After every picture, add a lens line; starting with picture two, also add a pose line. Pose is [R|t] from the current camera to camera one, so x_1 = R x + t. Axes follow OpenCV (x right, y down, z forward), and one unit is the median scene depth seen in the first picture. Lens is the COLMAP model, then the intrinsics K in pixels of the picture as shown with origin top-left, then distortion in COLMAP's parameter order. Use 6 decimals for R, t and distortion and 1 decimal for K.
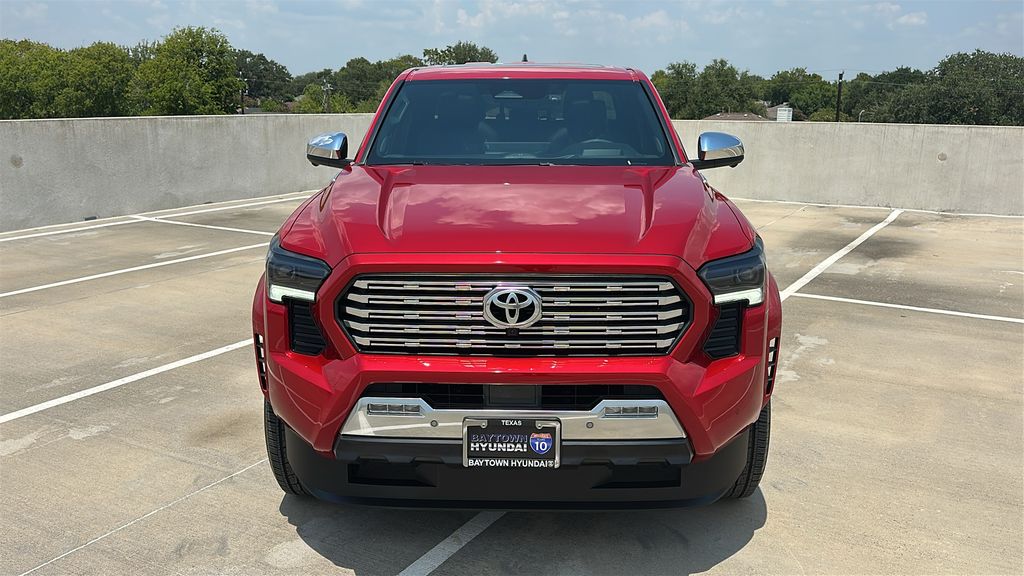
lens RADIAL K [[879.8, 0, 519.6], [0, 879.8, 266.6], [0, 0, 1]] dist [0.123470, -0.209085]
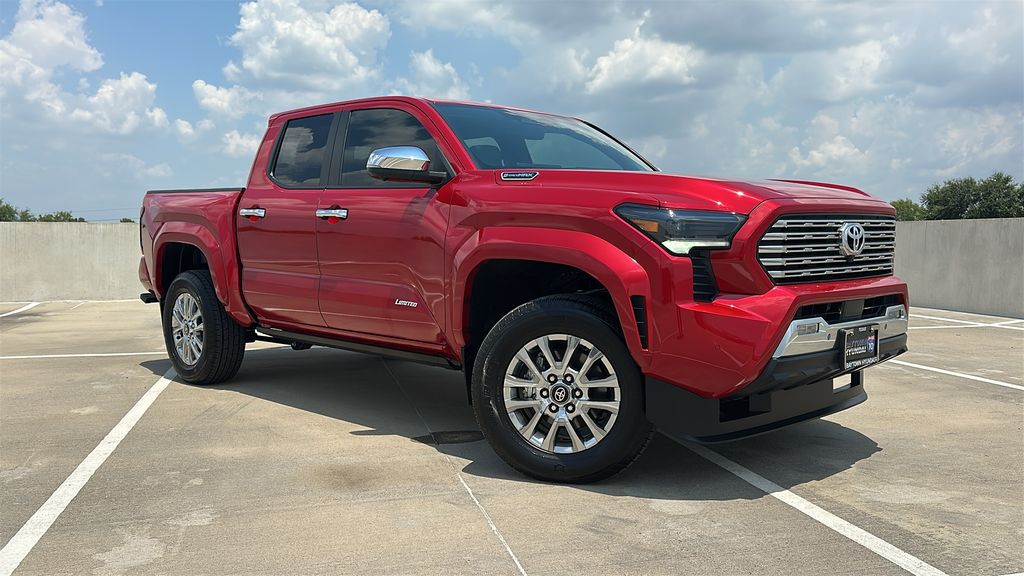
lens RADIAL K [[888.0, 0, 512.9], [0, 888.0, 293.3], [0, 0, 1]] dist [0.111387, -0.184649]
pose [[0.711763, -0.056164, 0.700170, -1.084907], [0.143985, 0.987297, -0.067173, 0.119551], [-0.687504, 0.148625, 0.710809, 0.355160]]
